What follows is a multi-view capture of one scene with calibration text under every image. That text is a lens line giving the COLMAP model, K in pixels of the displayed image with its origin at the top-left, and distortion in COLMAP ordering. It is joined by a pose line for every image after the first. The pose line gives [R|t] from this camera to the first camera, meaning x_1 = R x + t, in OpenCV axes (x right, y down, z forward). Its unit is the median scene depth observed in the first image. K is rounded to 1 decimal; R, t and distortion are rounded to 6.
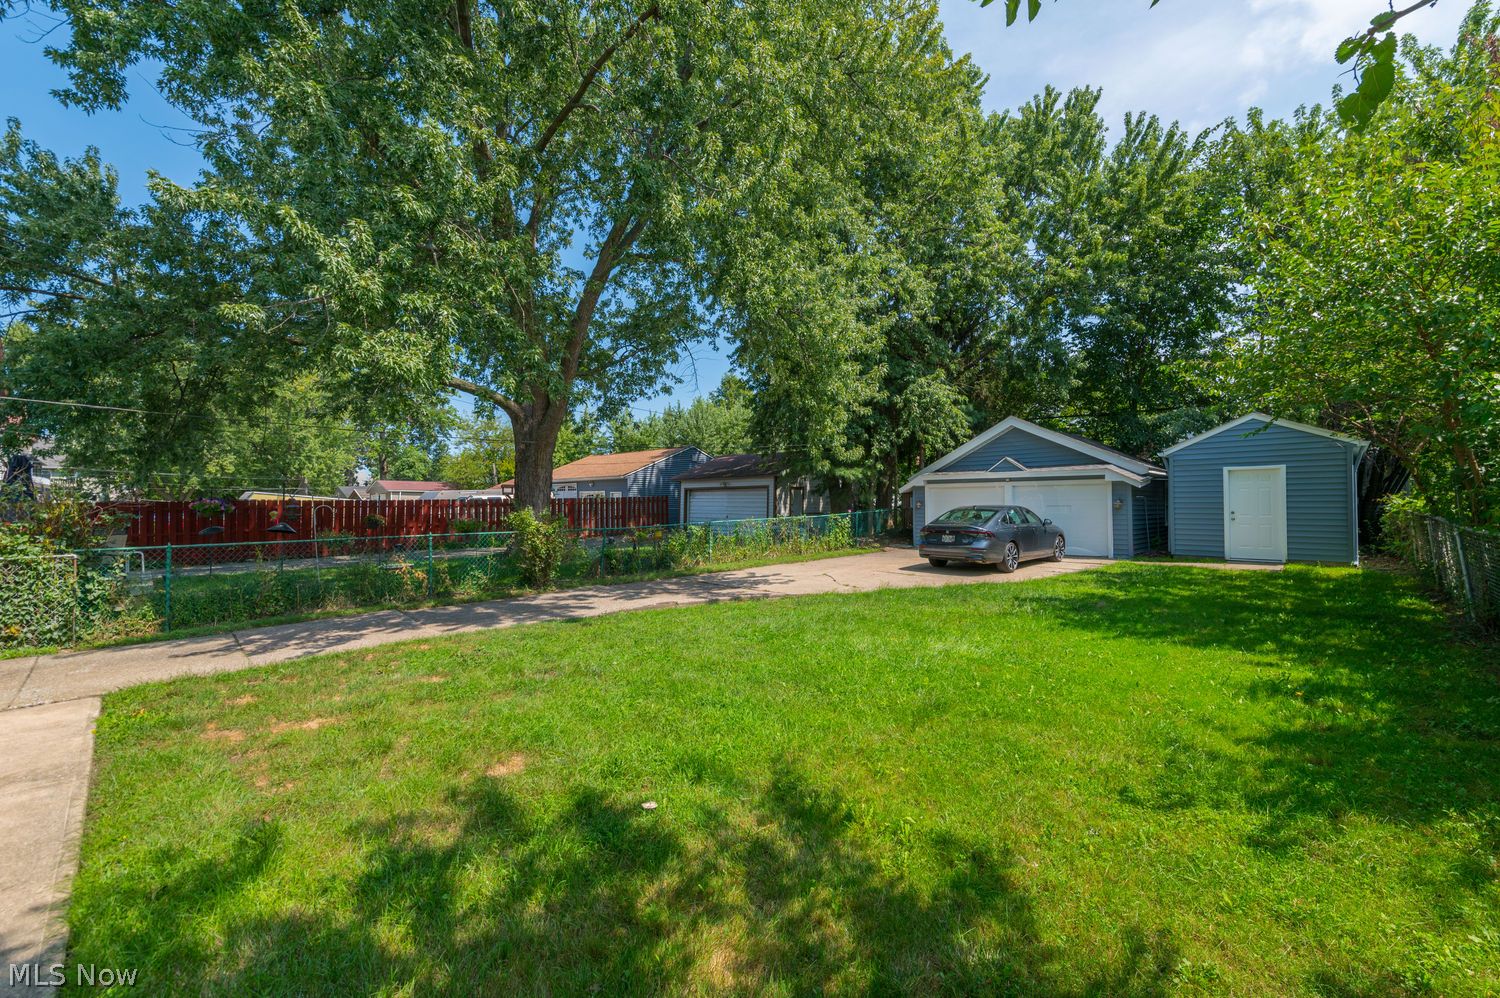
lens RADIAL K [[607.1, 0, 750.0], [0, 607.1, 499.0], [0, 0, 1]] dist [0.010707, -0.000036]
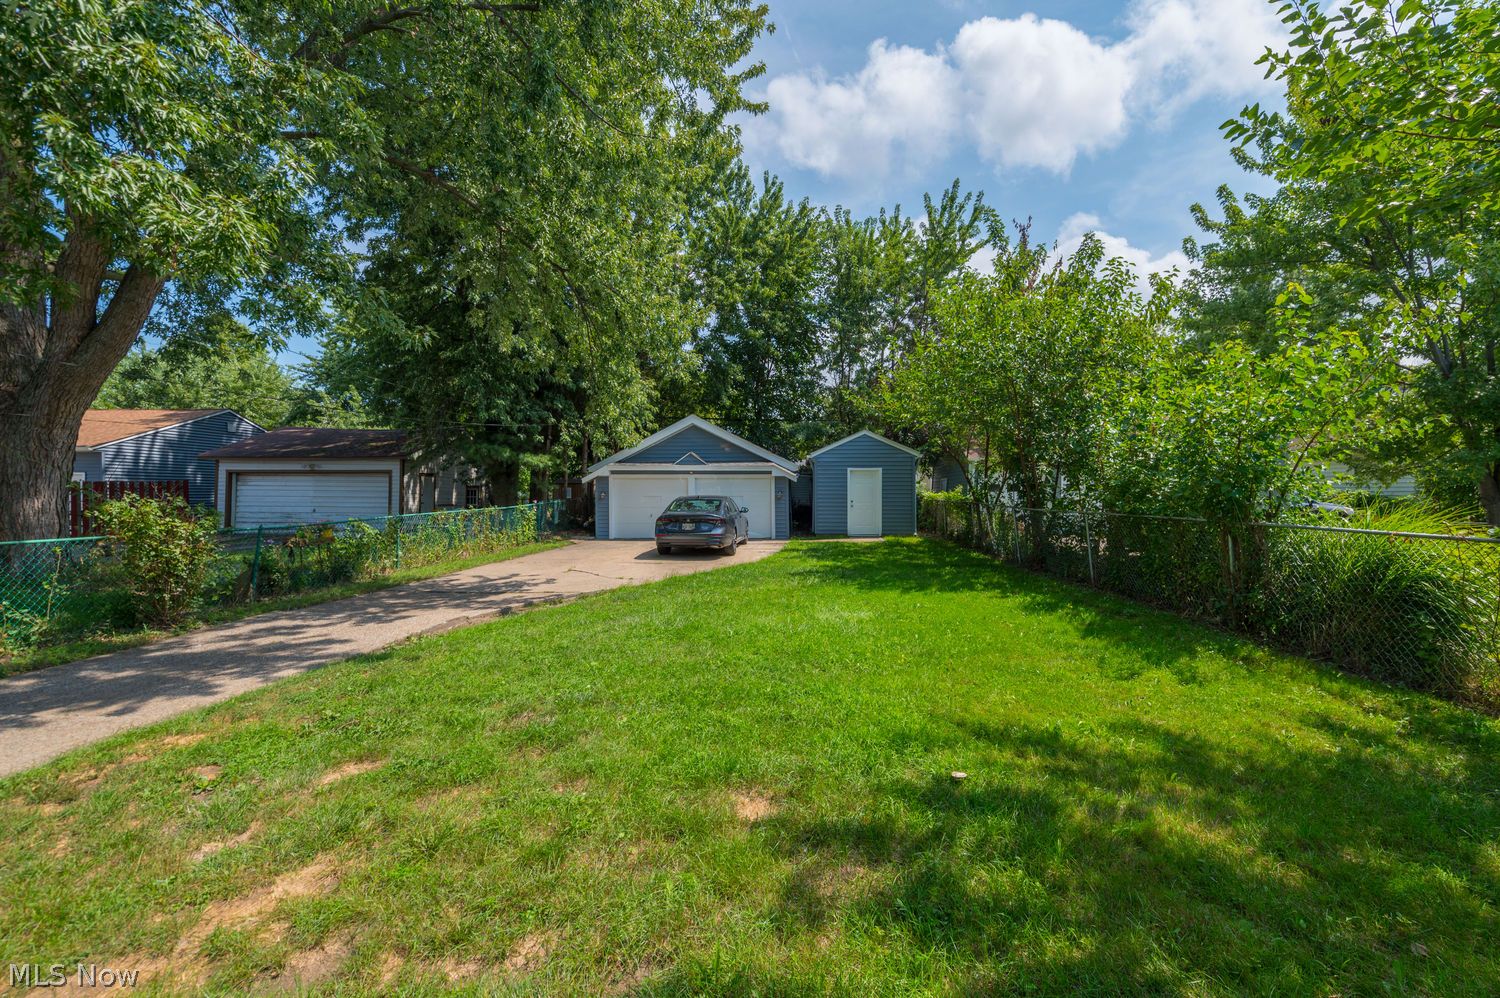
lens RADIAL K [[613.8, 0, 787.1], [0, 613.8, 500.9], [0, 0, 1]] dist [0.000399, -0.000126]
pose [[0.725836, -0.001397, 0.687866, -0.216855], [-0.009288, 0.999887, 0.011831, 0.005002], [-0.687805, -0.014977, 0.725741, 0.088967]]
